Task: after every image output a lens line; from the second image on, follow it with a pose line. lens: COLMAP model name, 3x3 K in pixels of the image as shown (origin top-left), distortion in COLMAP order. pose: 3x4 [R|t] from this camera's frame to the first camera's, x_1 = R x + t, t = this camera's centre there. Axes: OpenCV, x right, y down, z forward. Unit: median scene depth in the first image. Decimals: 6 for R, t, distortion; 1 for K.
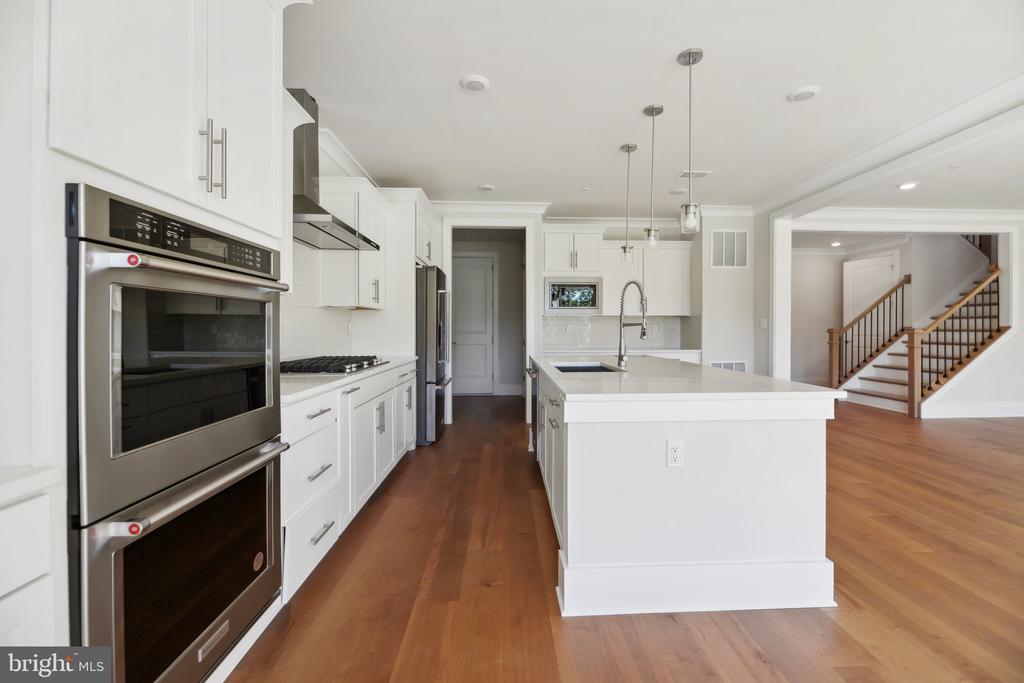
lens RADIAL K [[417.8, 0, 527.6], [0, 417.8, 330.9], [0, 0, 1]] dist [0.000099, -0.003116]
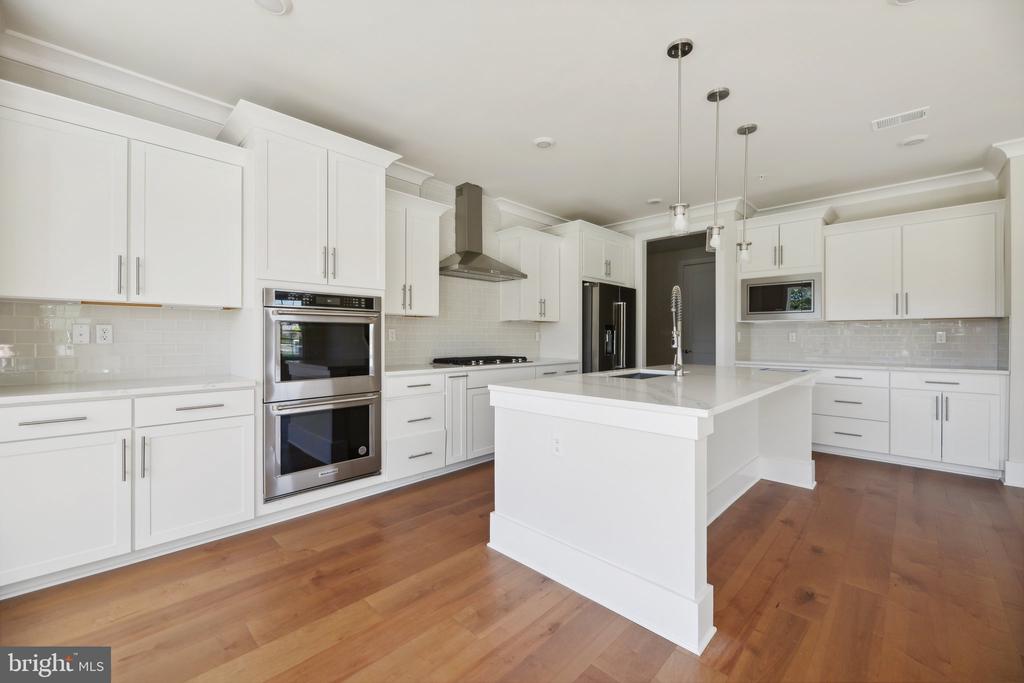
lens RADIAL K [[417.8, 0, 526.5], [0, 417.8, 338.3], [0, 0, 1]] dist [0.000099, -0.003116]
pose [[0.692990, 0.002269, -0.720944, 0.426792], [-0.004033, 0.999992, -0.000730, 0.000097], [0.720936, 0.003413, 0.692993, 0.050172]]
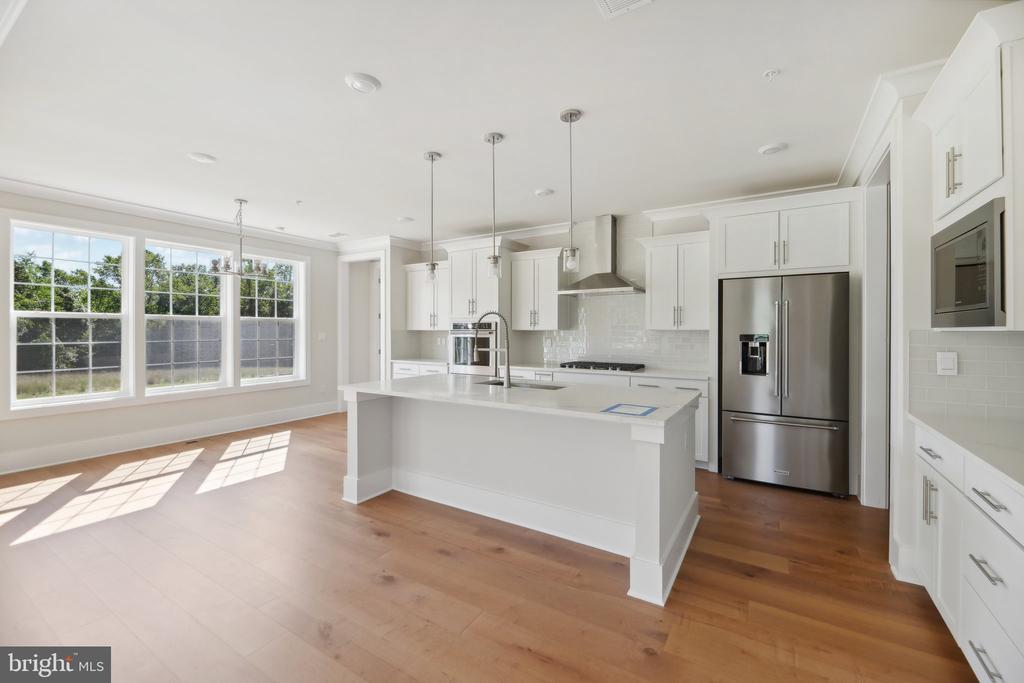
lens RADIAL K [[417.8, 0, 517.5], [0, 417.8, 339.1], [0, 0, 1]] dist [0.000099, -0.003116]
pose [[-0.568386, 0.012655, -0.822664, 0.696294], [-0.004061, 0.999826, 0.018186, -0.037858], [0.822752, 0.013678, -0.568236, 1.024456]]
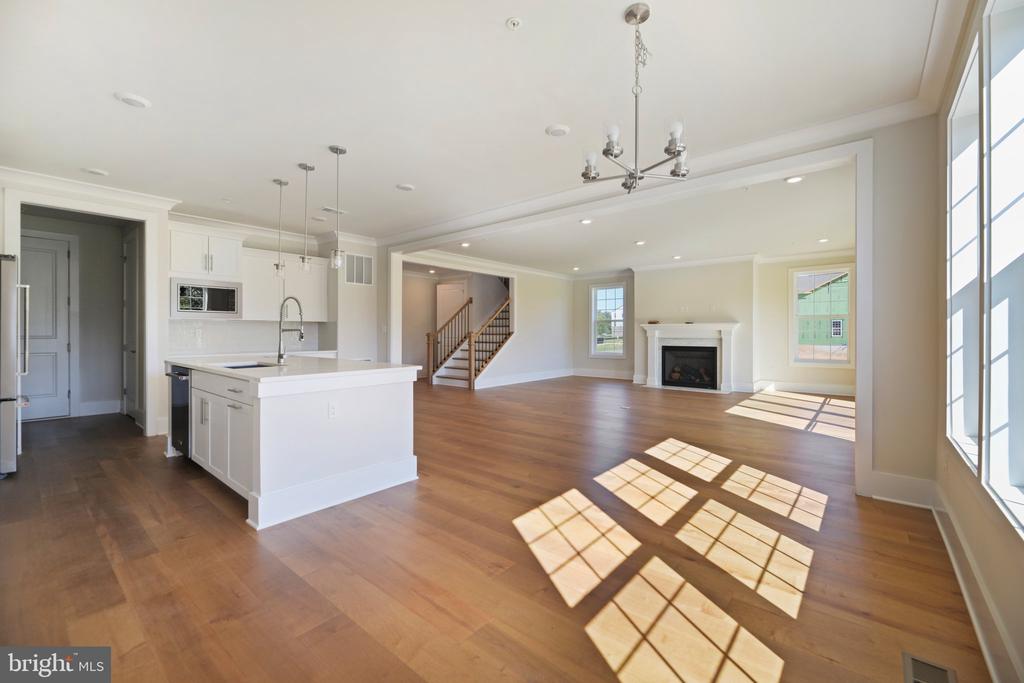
lens RADIAL K [[417.8, 0, 515.9], [0, 417.8, 334.2], [0, 0, 1]] dist [0.000099, -0.003116]
pose [[0.682855, -0.000605, 0.730554, -0.134493], [0.001309, 0.999999, -0.000396, -0.000325], [-0.730553, 0.001227, 0.682855, -0.242851]]
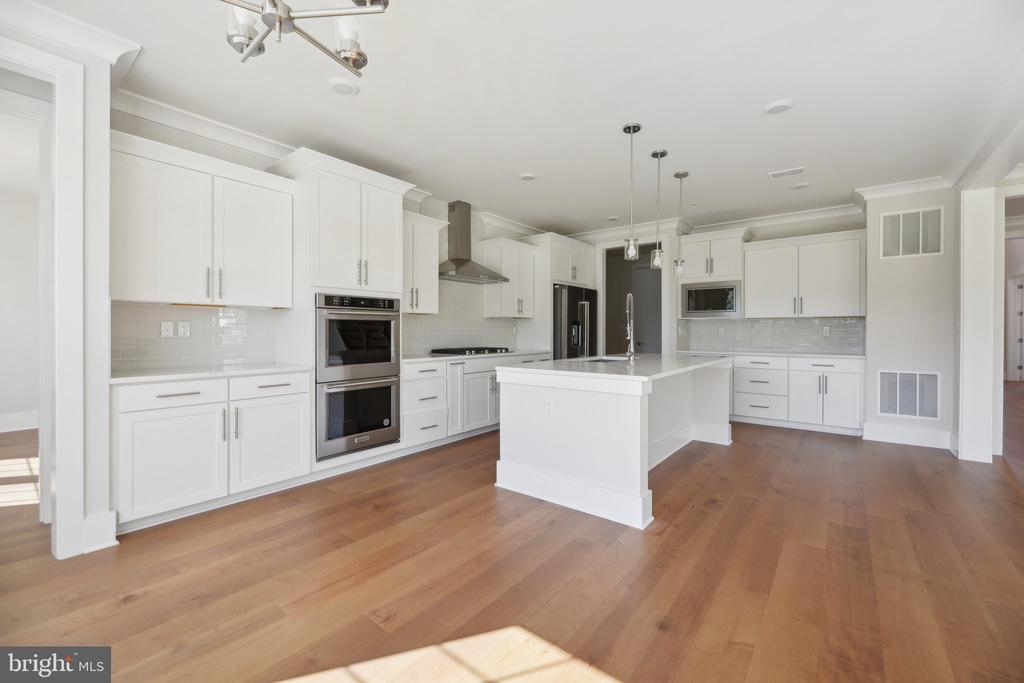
lens RADIAL K [[417.8, 0, 529.7], [0, 417.8, 332.3], [0, 0, 1]] dist [0.000099, -0.003116]
pose [[0.765617, 0.003019, -0.643289, 0.514475], [-0.003499, 0.999994, 0.000528, -0.000916], [0.643287, 0.001846, 0.765623, -0.120831]]
